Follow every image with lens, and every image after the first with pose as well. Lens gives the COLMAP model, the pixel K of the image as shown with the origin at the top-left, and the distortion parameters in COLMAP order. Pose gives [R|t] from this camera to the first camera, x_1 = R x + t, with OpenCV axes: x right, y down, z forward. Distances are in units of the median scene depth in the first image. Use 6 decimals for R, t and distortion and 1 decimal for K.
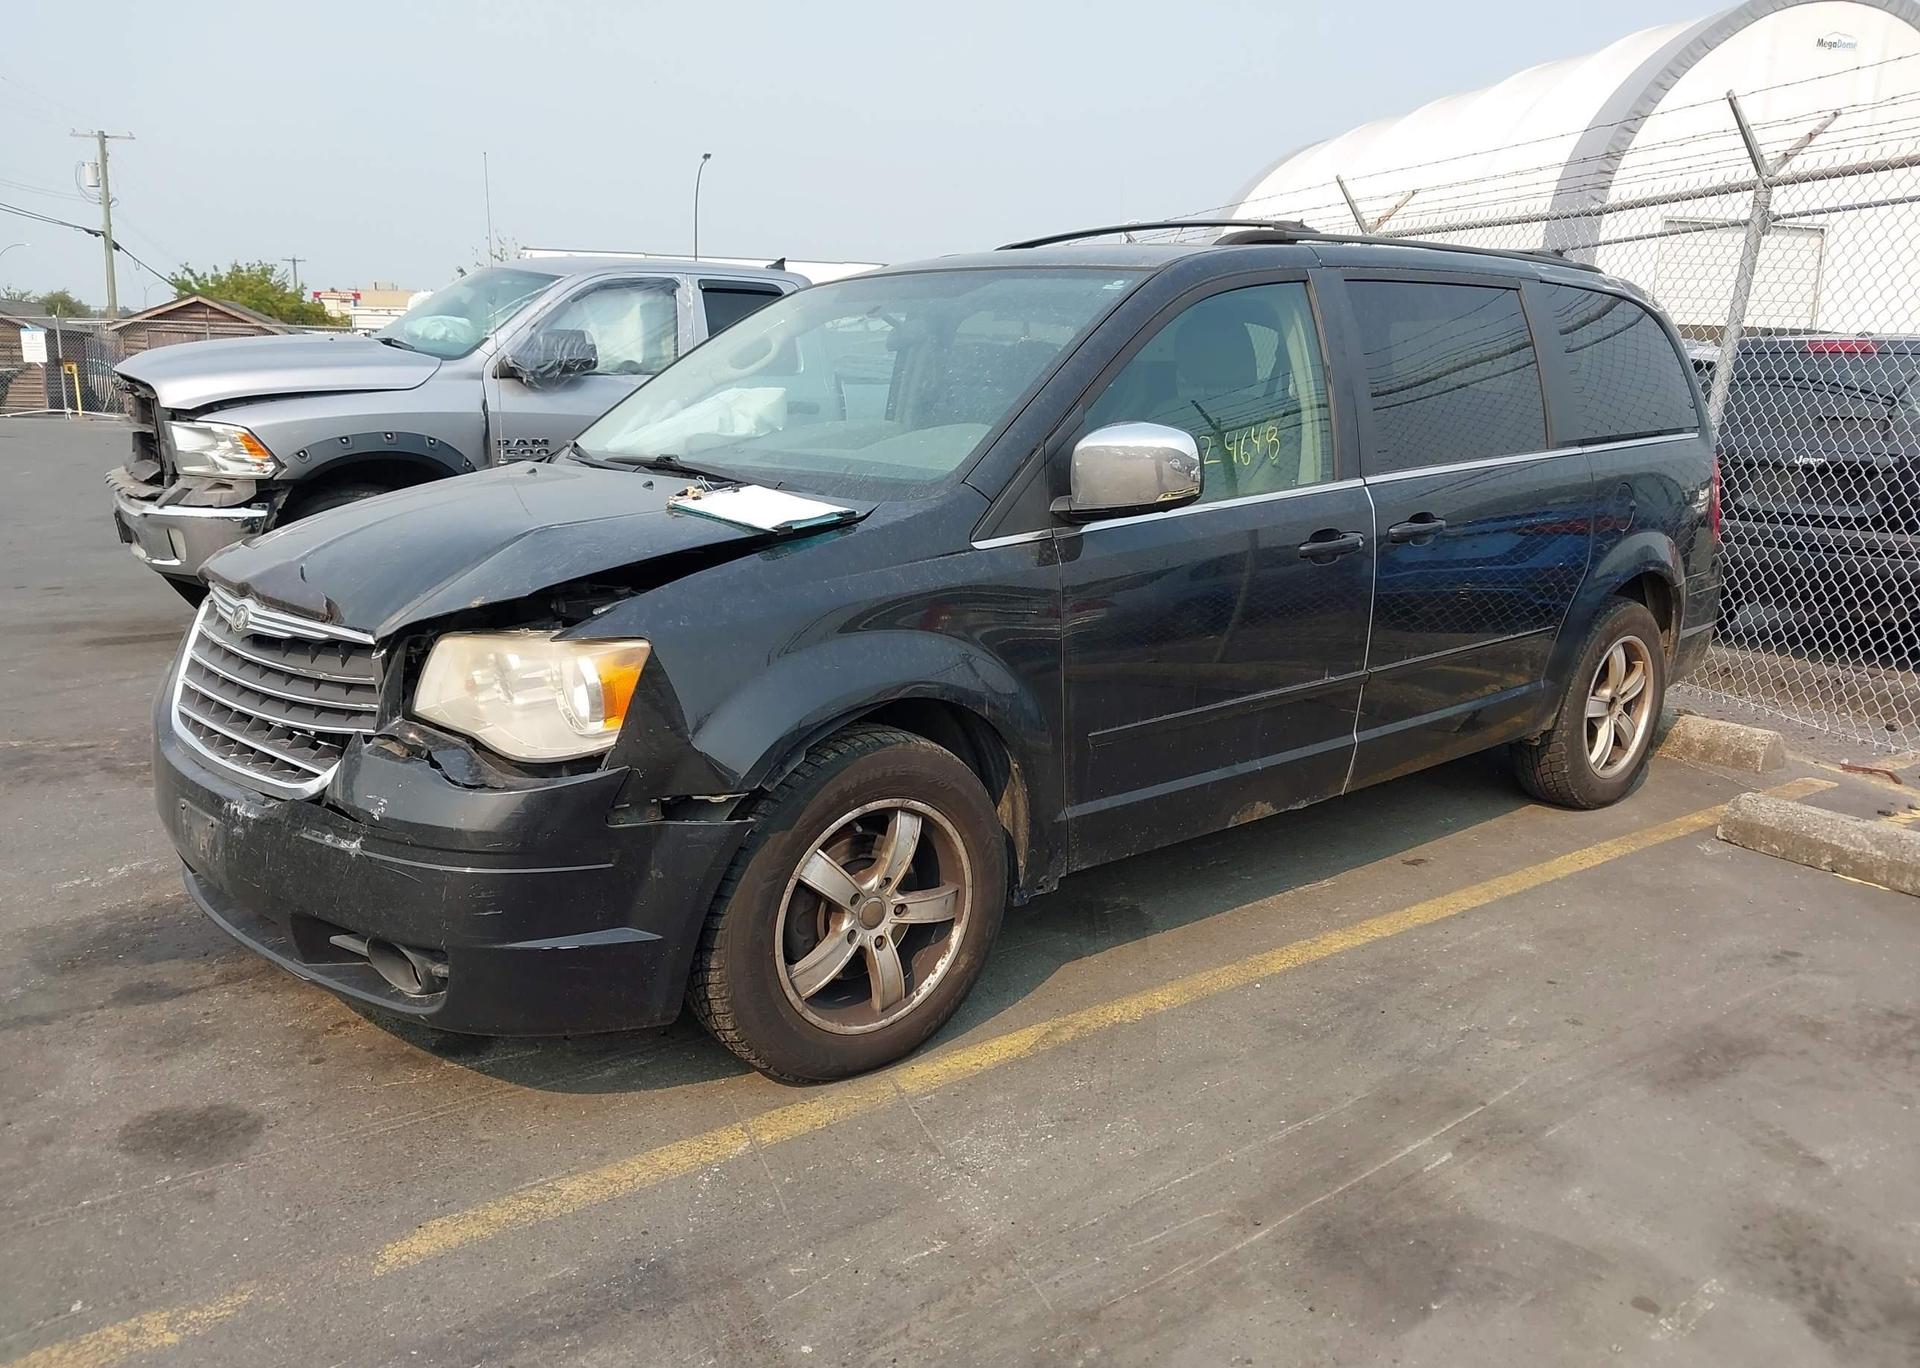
lens RADIAL K [[1529.8, 0, 997.0], [0, 1529.8, 748.4], [0, 0, 1]] dist [0.016380, -0.023110]
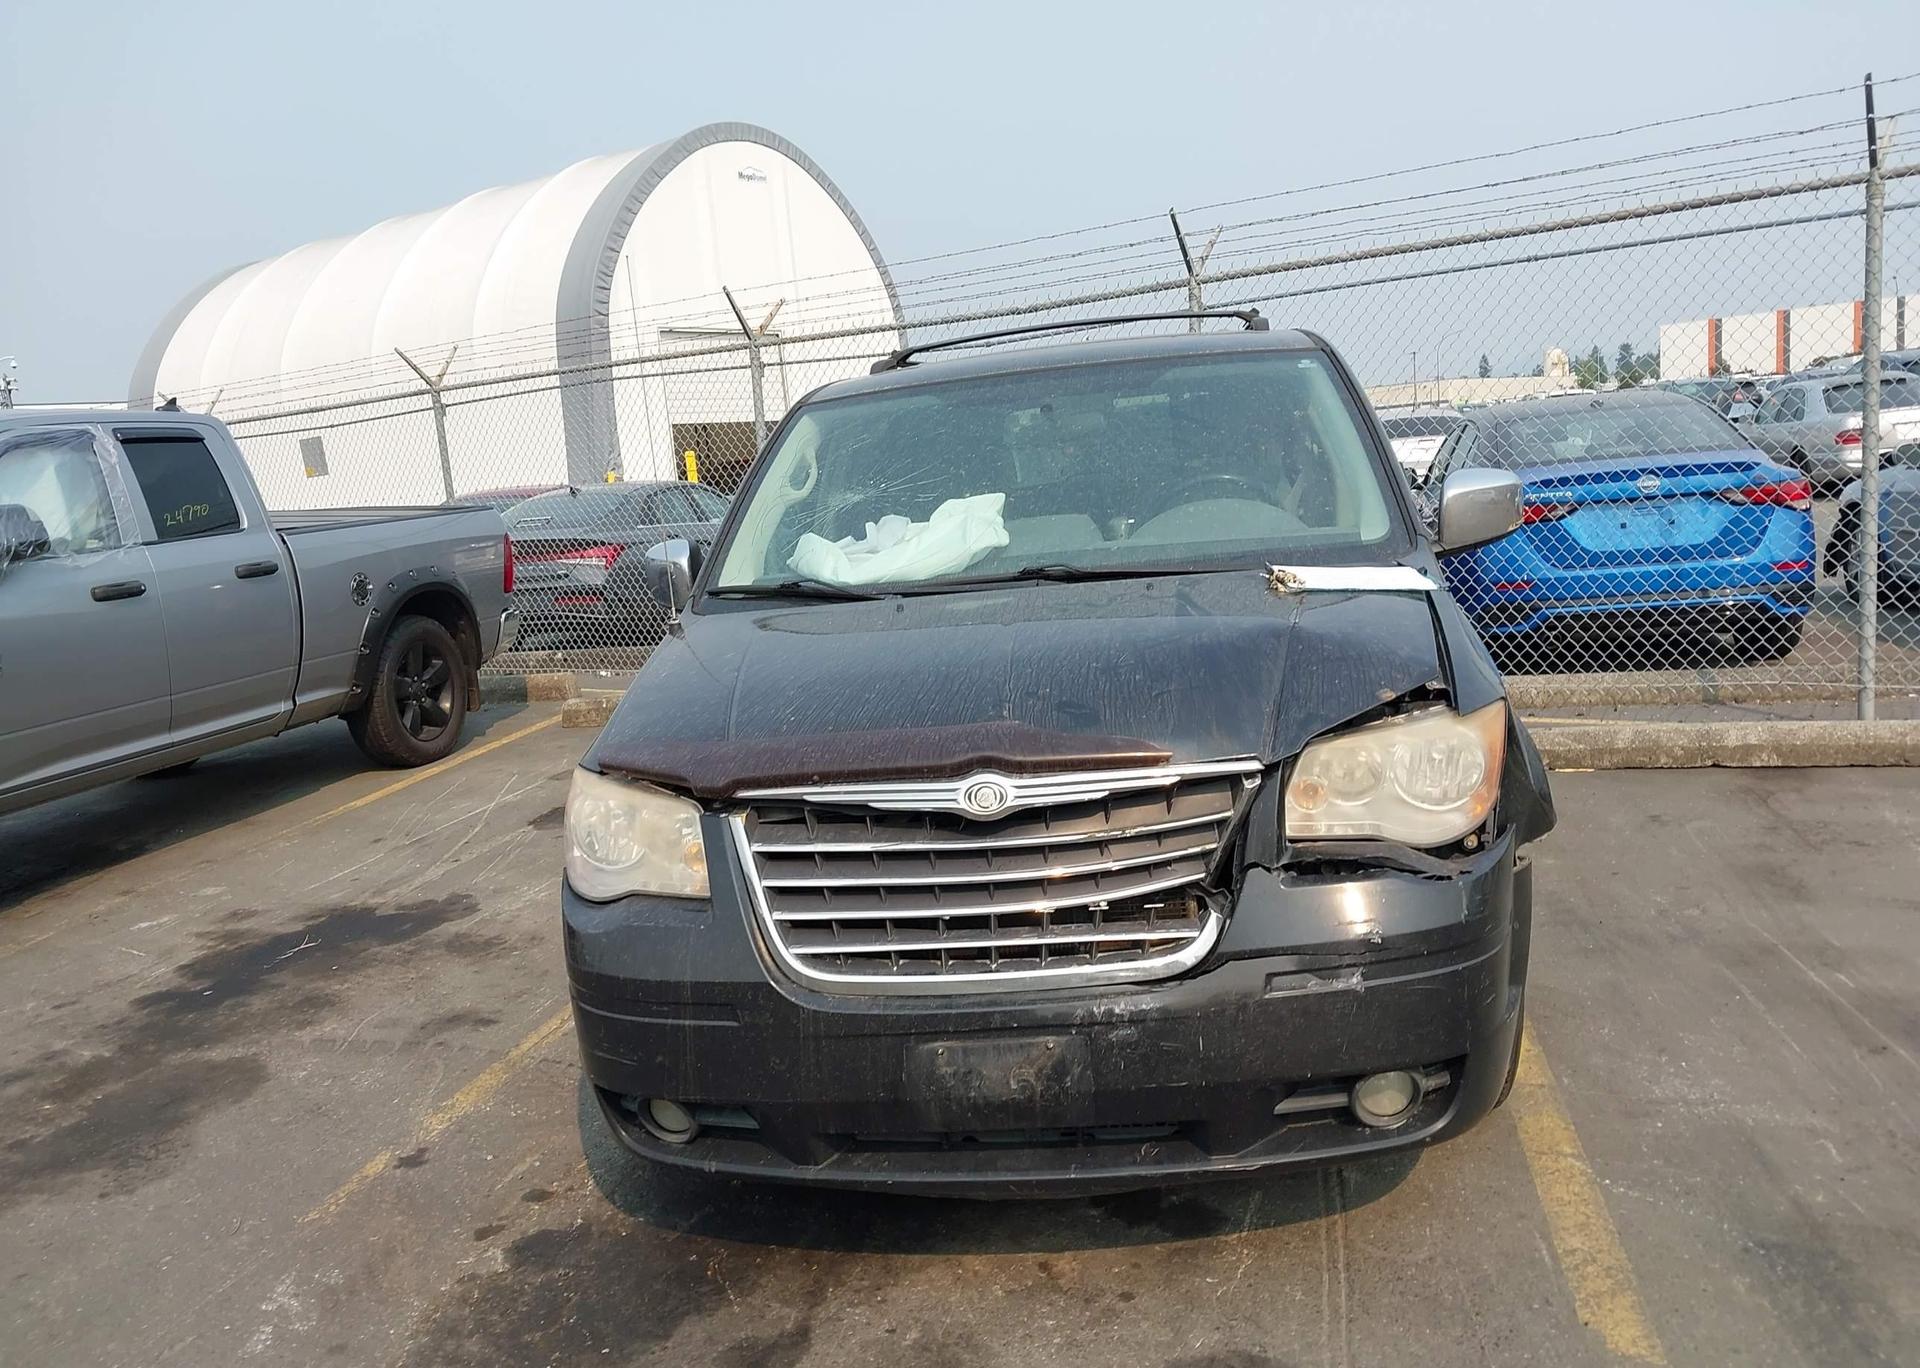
lens RADIAL K [[1529.8, 0, 1025.0], [0, 1529.8, 742.6], [0, 0, 1]] dist [0.016380, -0.023110]
pose [[0.753141, -0.205698, 0.624874, -0.930336], [0.251916, 0.967634, 0.014902, -0.114434], [-0.607715, 0.146192, 0.780583, 0.326747]]
